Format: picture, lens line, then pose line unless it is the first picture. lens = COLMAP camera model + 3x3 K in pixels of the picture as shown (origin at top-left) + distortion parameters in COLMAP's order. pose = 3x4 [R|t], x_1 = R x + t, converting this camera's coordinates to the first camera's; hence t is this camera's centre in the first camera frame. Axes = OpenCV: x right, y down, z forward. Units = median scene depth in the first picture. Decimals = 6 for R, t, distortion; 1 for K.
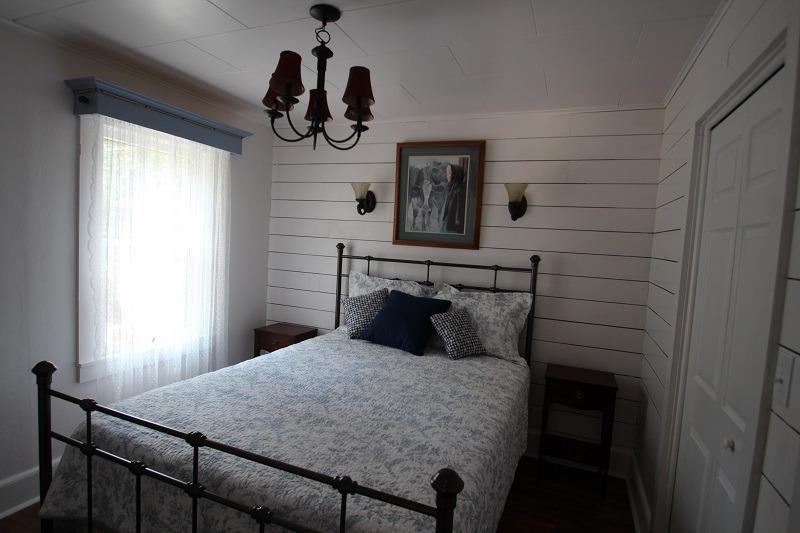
lens RADIAL K [[428.1, 0, 400.0], [0, 428.1, 266.5], [0, 0, 1]] dist [0.002530, -0.018338]
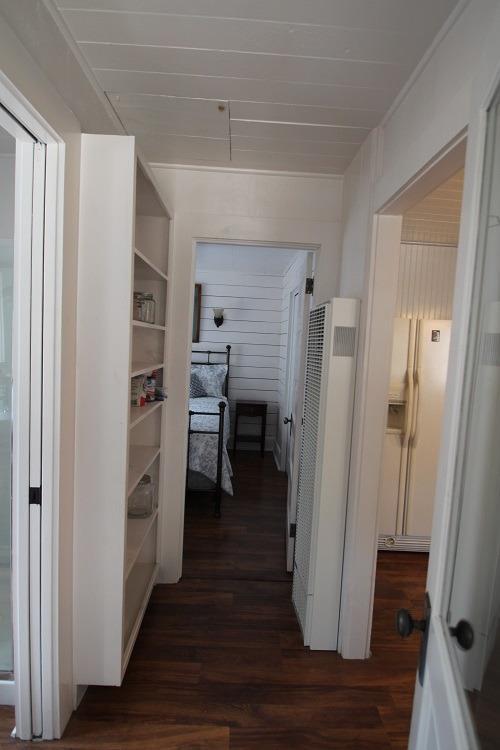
lens RADIAL K [[401.3, 0, 250.0], [0, 401.3, 375.0], [0, 0, 1]] dist [0.002530, -0.018338]
pose [[0.914842, -0.042949, 0.401522, -0.340612], [0.027750, 0.998664, 0.043596, 0.032650], [-0.402858, -0.028741, 0.914811, -0.733073]]
